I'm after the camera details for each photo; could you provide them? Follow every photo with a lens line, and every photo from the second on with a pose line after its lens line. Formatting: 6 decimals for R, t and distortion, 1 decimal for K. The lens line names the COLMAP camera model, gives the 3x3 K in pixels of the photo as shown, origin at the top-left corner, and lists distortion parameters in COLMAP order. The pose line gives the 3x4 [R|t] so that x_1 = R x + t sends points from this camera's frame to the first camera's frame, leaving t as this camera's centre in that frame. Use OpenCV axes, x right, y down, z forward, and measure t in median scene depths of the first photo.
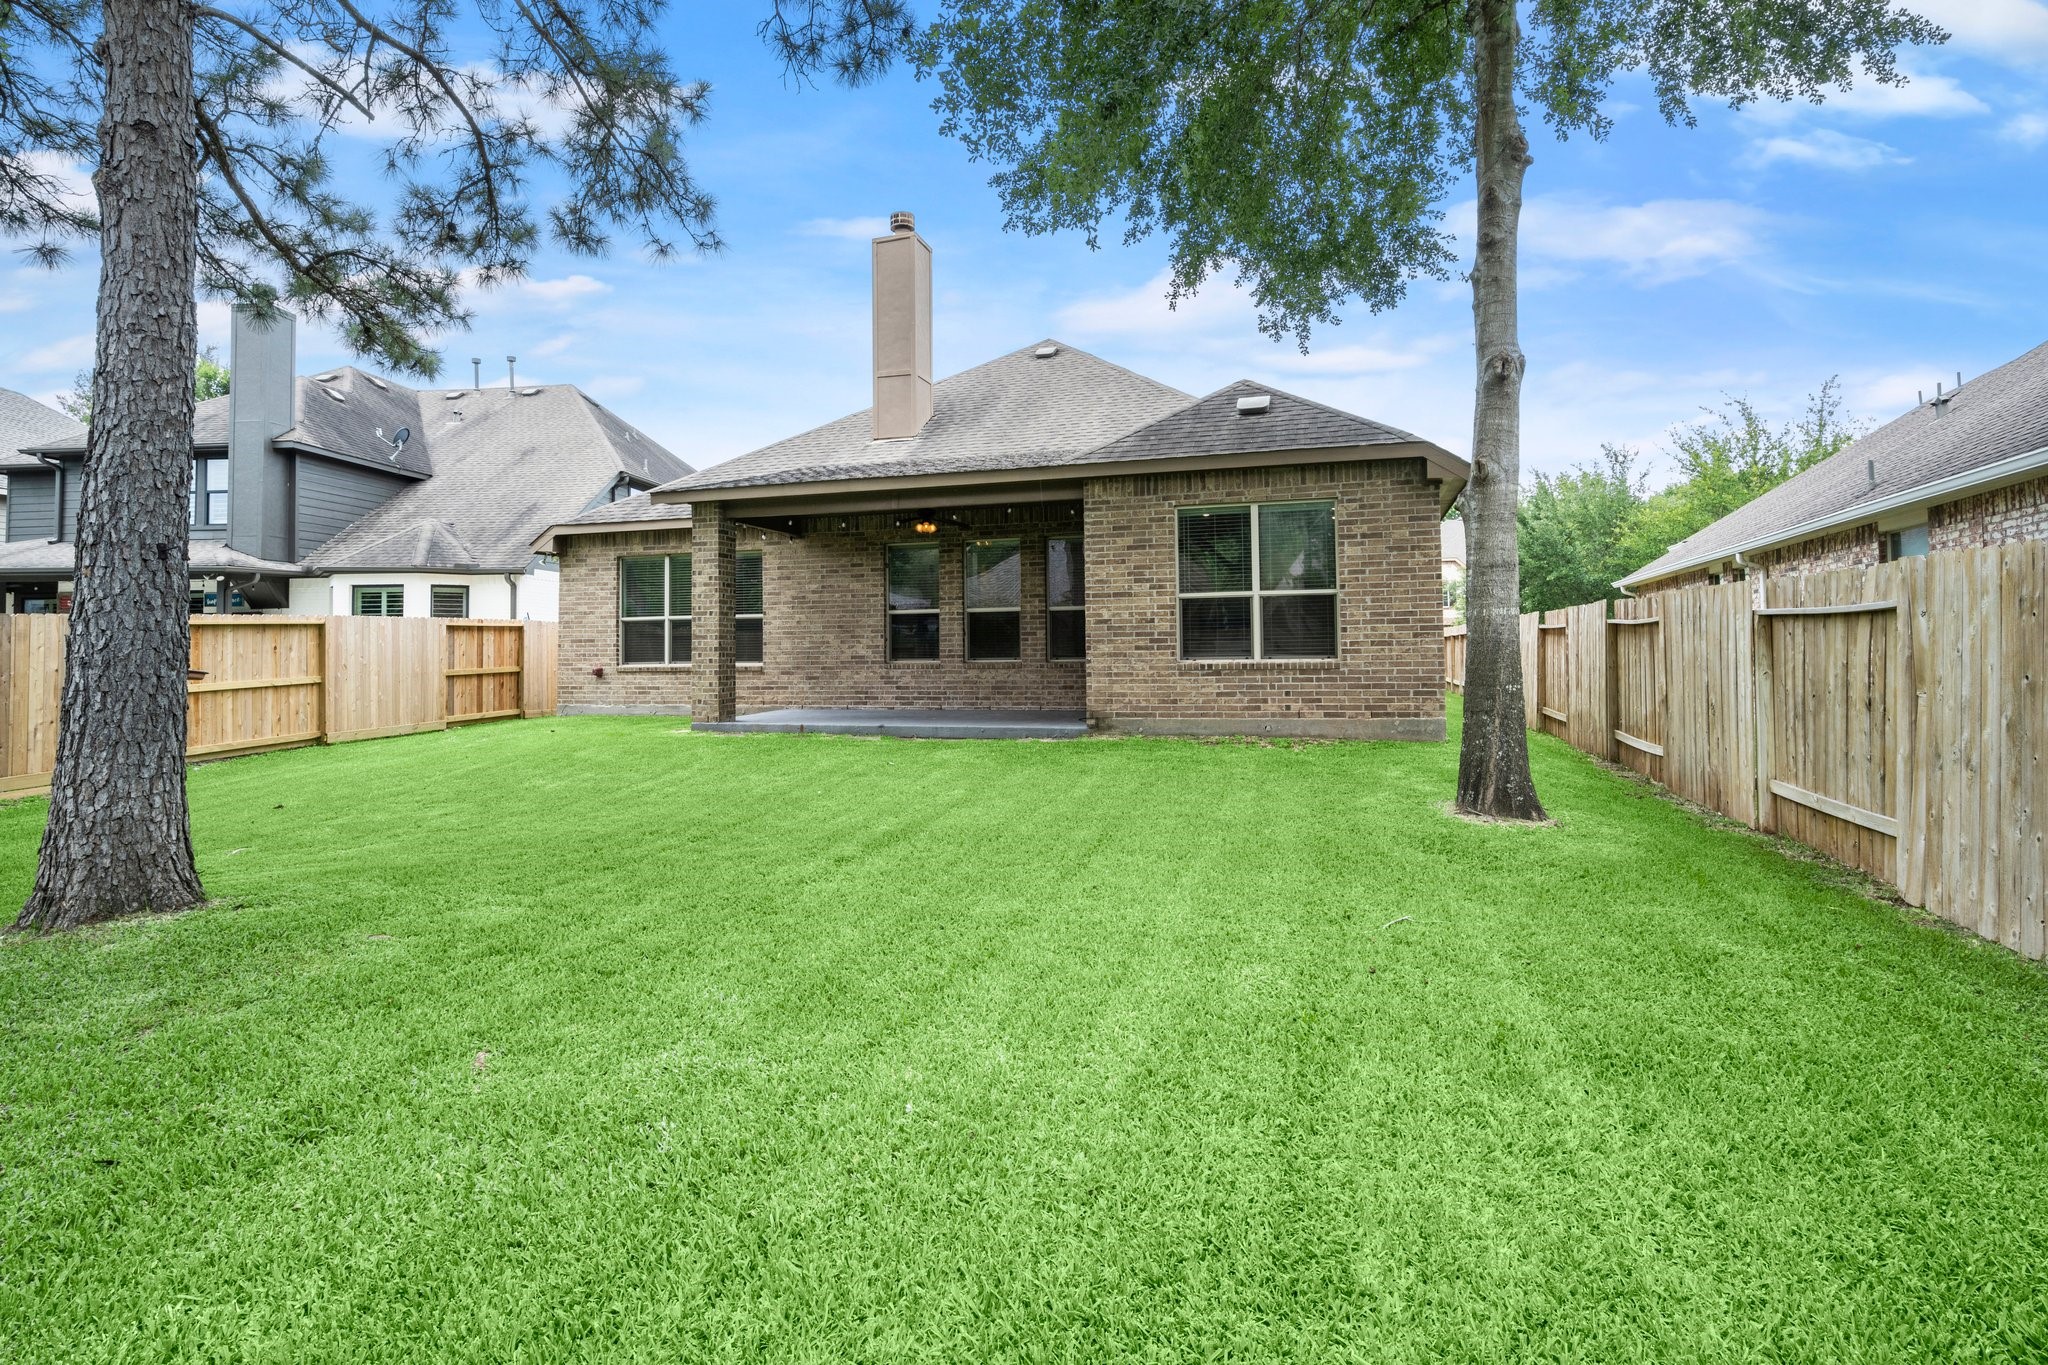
lens RADIAL K [[983.4, 0, 1022.2], [0, 983.4, 674.8], [0, 0, 1]] dist [-0.002408, 0.001904]
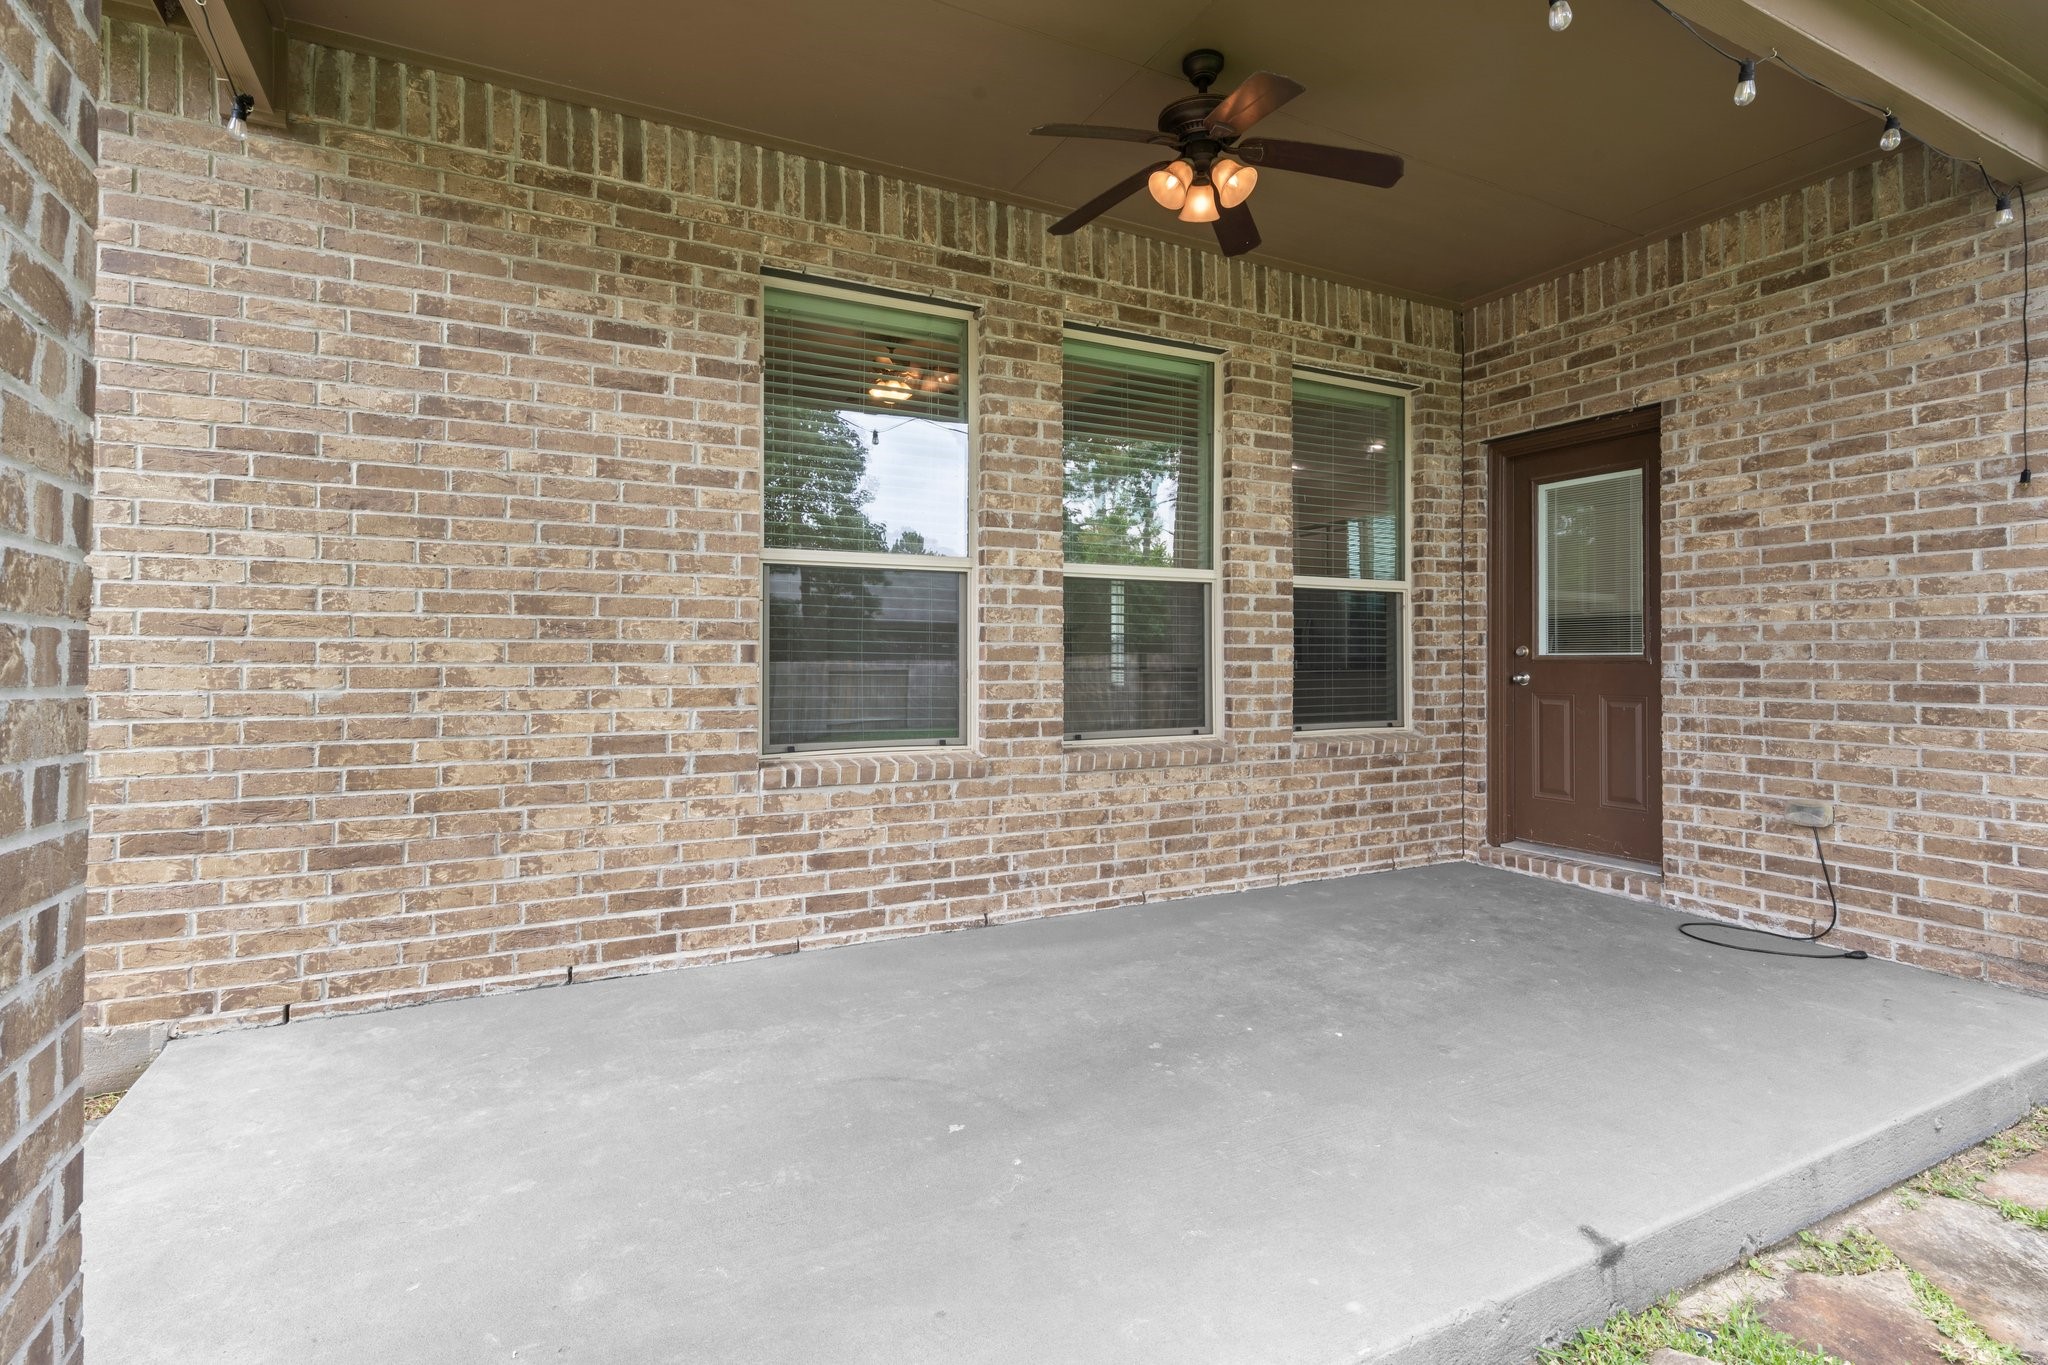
lens RADIAL K [[983.4, 0, 1022.0], [0, 983.4, 667.2], [0, 0, 1]] dist [-0.002408, 0.001904]
pose [[0.731177, -0.000088, 0.682188, -0.257038], [0.000996, 0.999999, -0.000938, -0.035493], [-0.682187, 0.001365, 0.731177, 0.782816]]
